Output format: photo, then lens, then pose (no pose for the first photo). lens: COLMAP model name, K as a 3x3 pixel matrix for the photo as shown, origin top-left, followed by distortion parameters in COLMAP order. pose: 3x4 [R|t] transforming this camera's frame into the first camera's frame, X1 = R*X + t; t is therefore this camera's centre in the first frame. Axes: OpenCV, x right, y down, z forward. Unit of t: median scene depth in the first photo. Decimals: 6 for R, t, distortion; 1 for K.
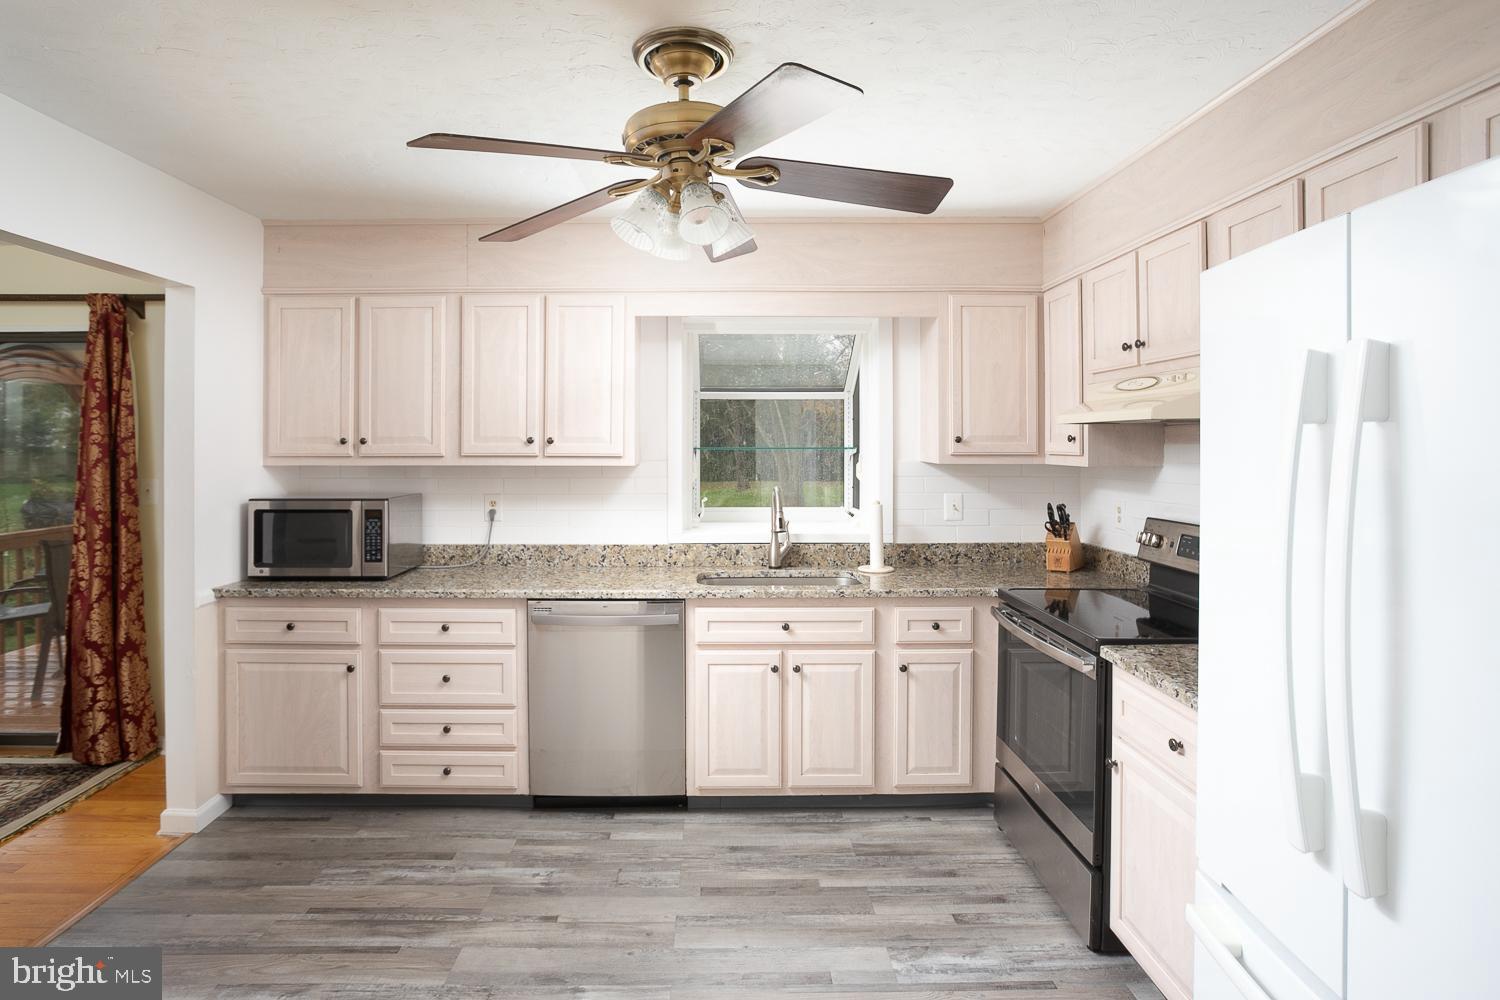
lens RADIAL K [[785.4, 0, 746.5], [0, 785.4, 436.7], [0, 0, 1]] dist [-0.043396, 0.000158]
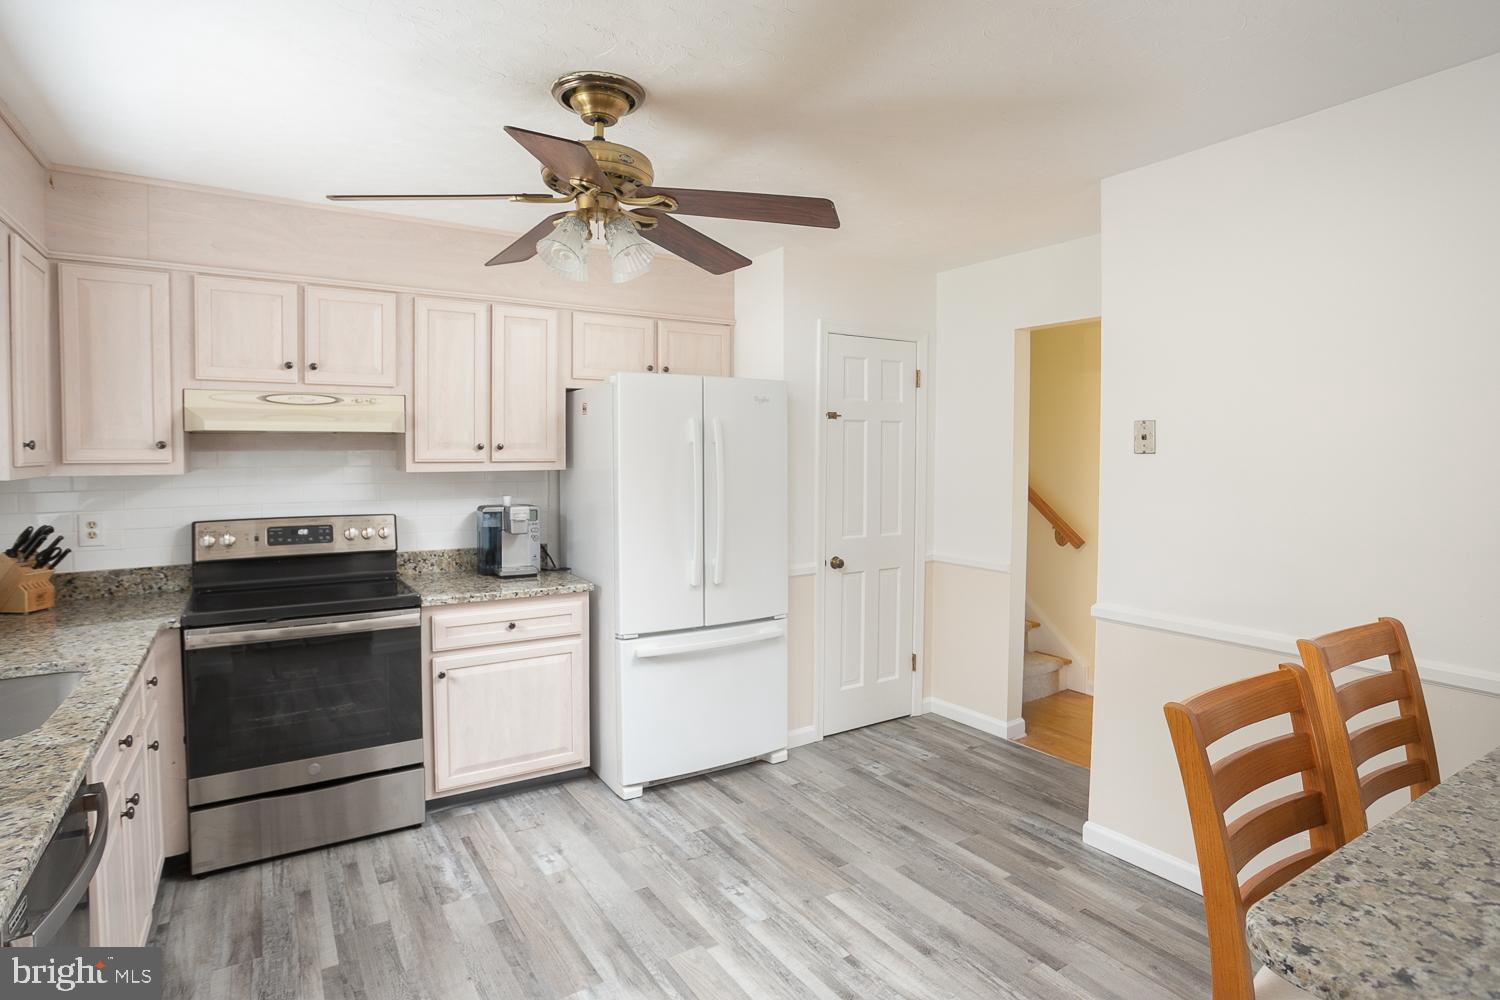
lens RADIAL K [[789.8, 0, 726.7], [0, 789.8, 475.4], [0, 0, 1]] dist [-0.004083, 0.000159]
pose [[-0.510662, -0.025232, 0.859411, -0.730242], [-0.005786, 0.999648, 0.025911, 0.010329], [-0.859762, 0.008260, -0.510628, 0.904438]]
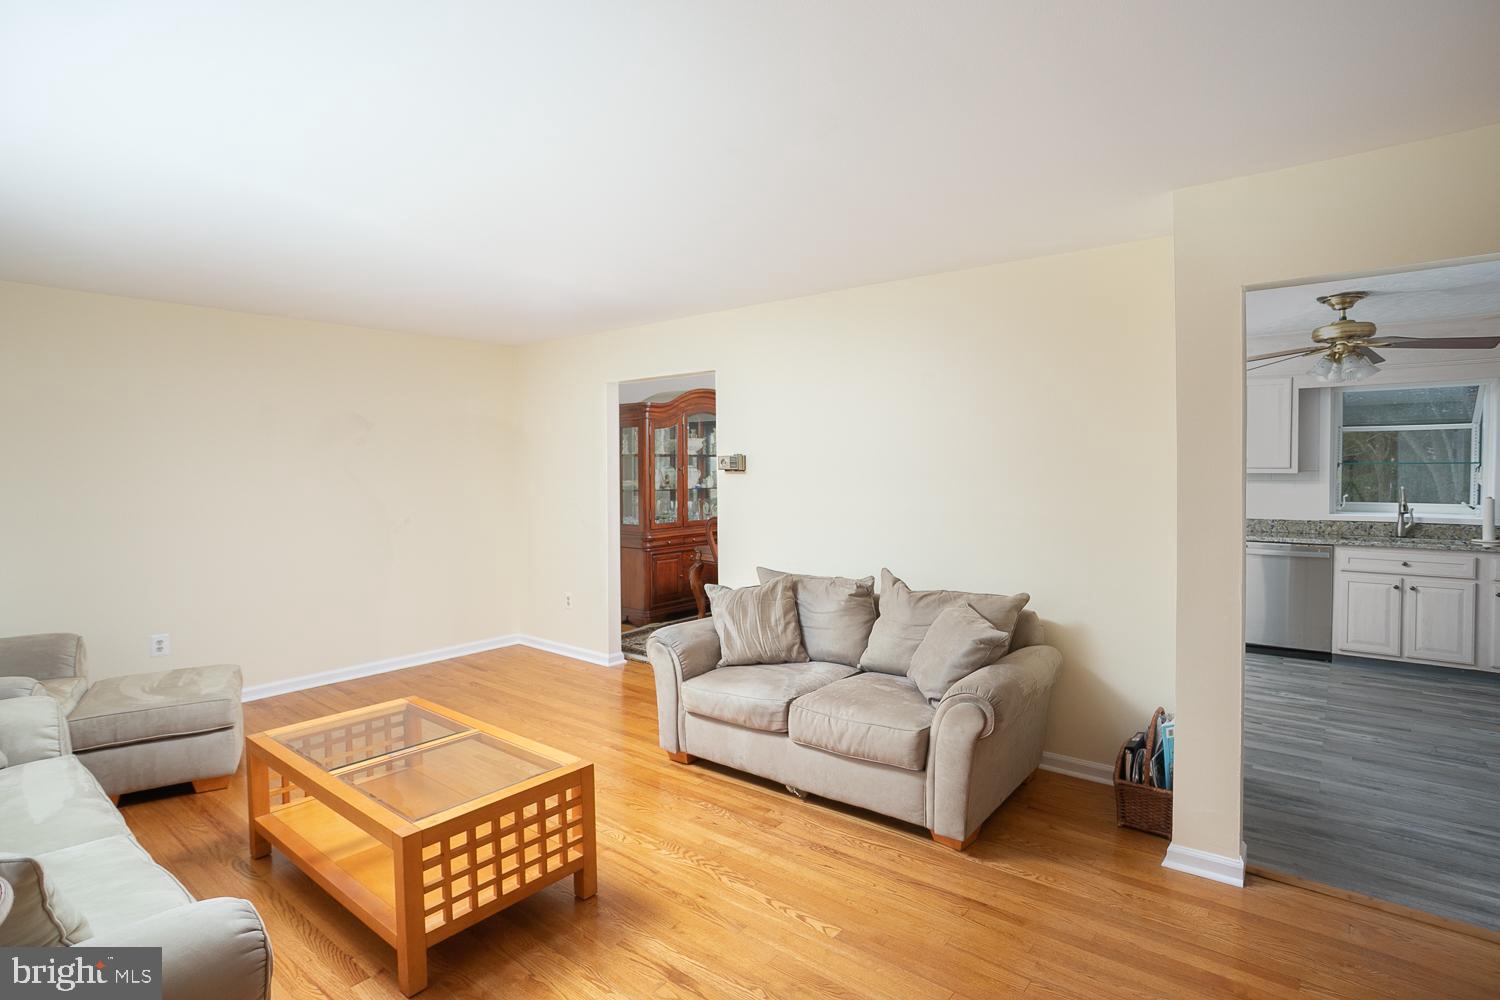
lens RADIAL K [[754.8, 0, 750.0], [0, 754.8, 500.0], [0, 0, 1]] dist [0.001505, 0.000335]
pose [[0.761518, 0.016427, -0.647935, 0.026940], [0.016304, 0.998877, 0.044486, -0.000799], [0.647938, -0.044441, 0.760395, -1.237084]]
